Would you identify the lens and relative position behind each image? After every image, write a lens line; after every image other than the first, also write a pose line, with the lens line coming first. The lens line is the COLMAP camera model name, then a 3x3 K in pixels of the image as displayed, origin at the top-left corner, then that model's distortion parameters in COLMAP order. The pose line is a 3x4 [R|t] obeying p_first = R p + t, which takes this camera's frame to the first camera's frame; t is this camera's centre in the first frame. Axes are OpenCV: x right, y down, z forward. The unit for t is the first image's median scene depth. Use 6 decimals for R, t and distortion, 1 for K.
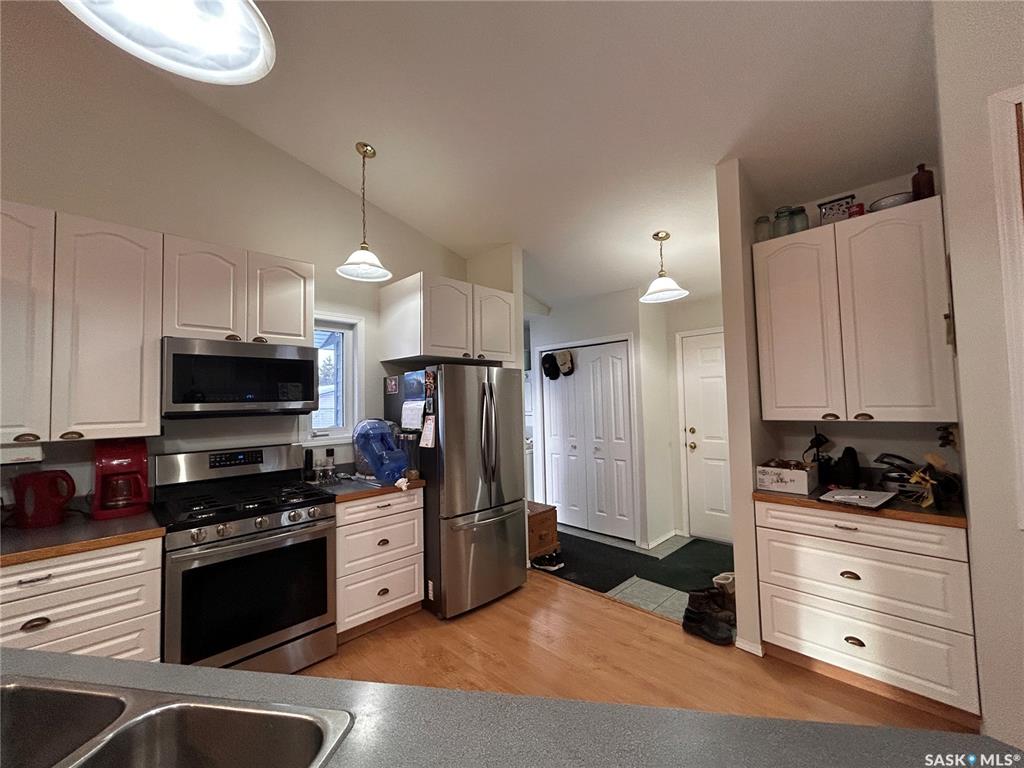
lens RADIAL K [[411.1, 0, 518.5], [0, 411.1, 384.7], [0, 0, 1]] dist [0.002020, -0.000339]
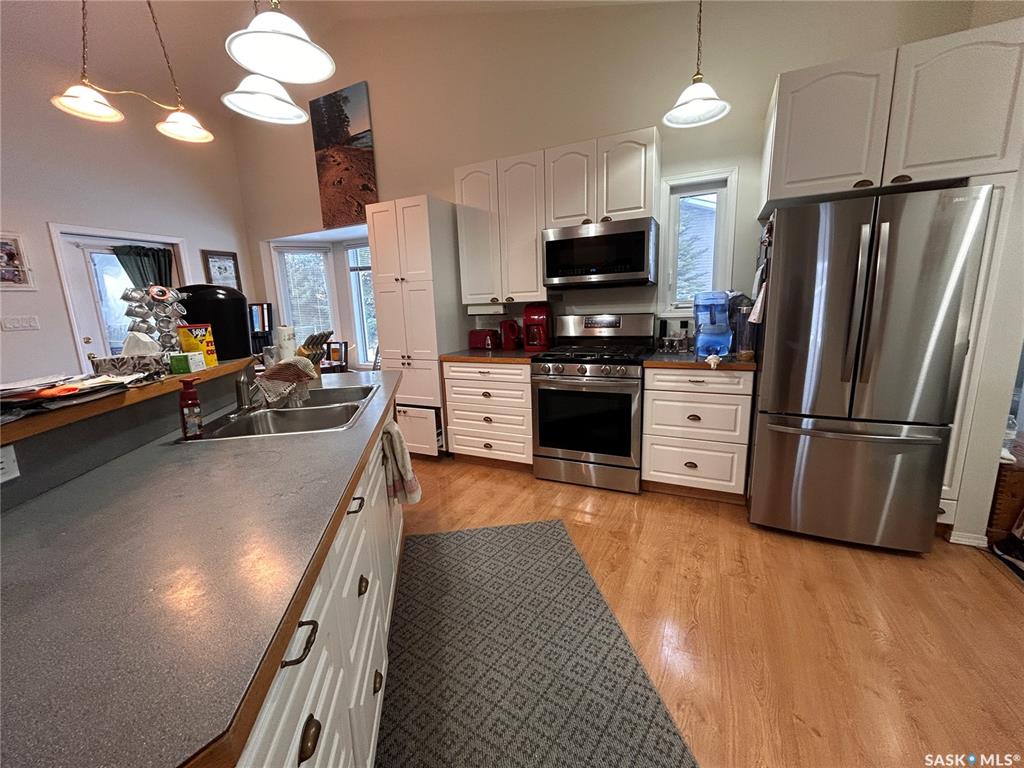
lens RADIAL K [[411.1, 0, 512.3], [0, 411.1, 381.4], [0, 0, 1]] dist [0.002020, -0.000339]
pose [[0.334526, 0.181771, -0.924690, 0.393514], [0.067665, 0.974056, 0.215954, 0.060555], [0.939954, -0.134811, 0.313547, 0.296666]]
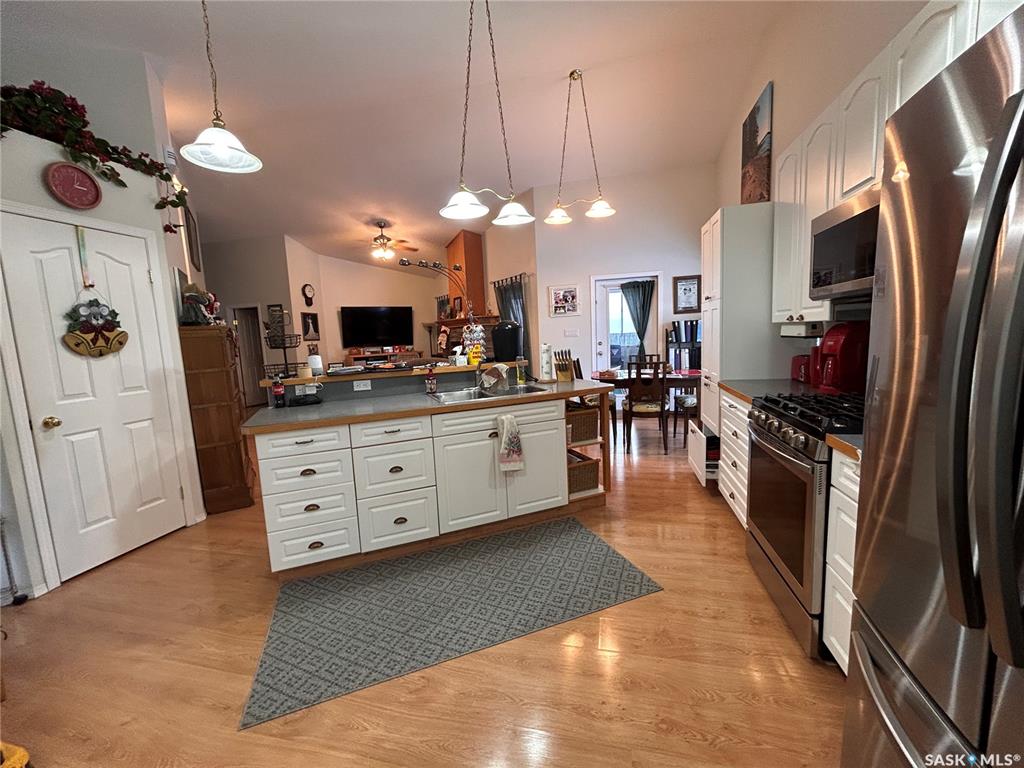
lens RADIAL K [[411.1, 0, 512.2], [0, 411.1, 382.2], [0, 0, 1]] dist [0.002020, -0.000339]
pose [[-0.845841, 0.124574, -0.518685, 0.229241], [0.088152, 0.991623, 0.094407, 0.083661], [0.526101, 0.034130, -0.849737, 1.124884]]
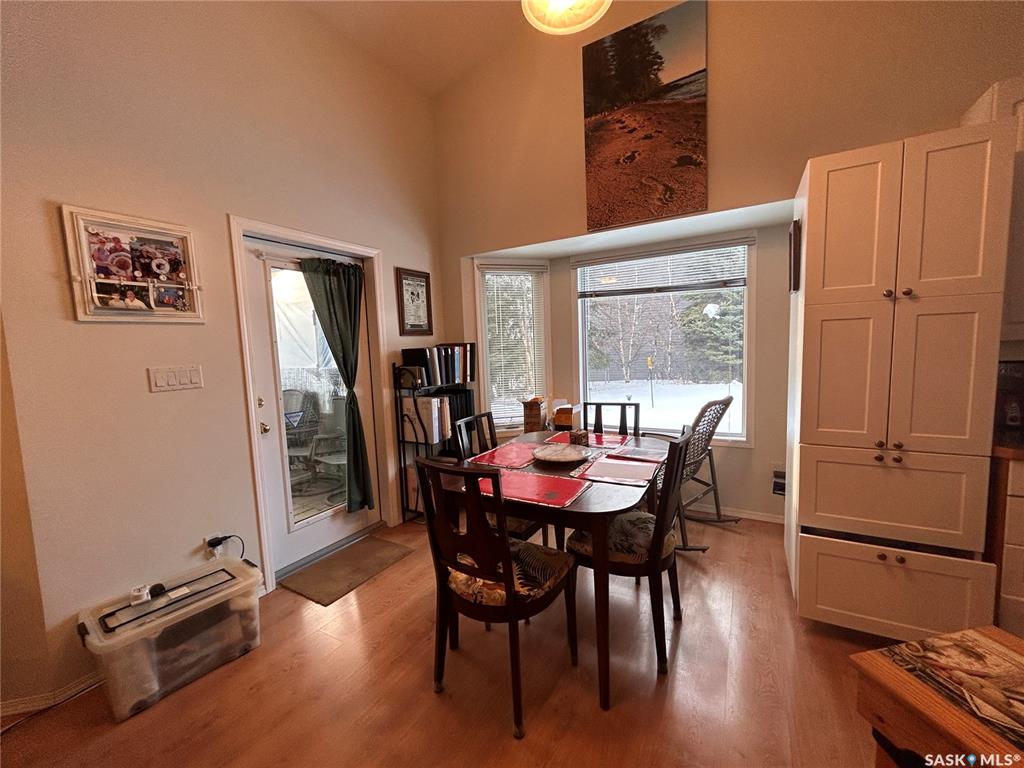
lens RADIAL K [[411.1, 0, 515.5], [0, 411.1, 382.0], [0, 0, 1]] dist [0.002020, -0.000339]
pose [[0.268437, 0.096428, -0.958459, -0.445805], [0.074478, 0.989921, 0.120453, 0.020725], [0.960414, -0.103718, 0.258549, -0.312121]]
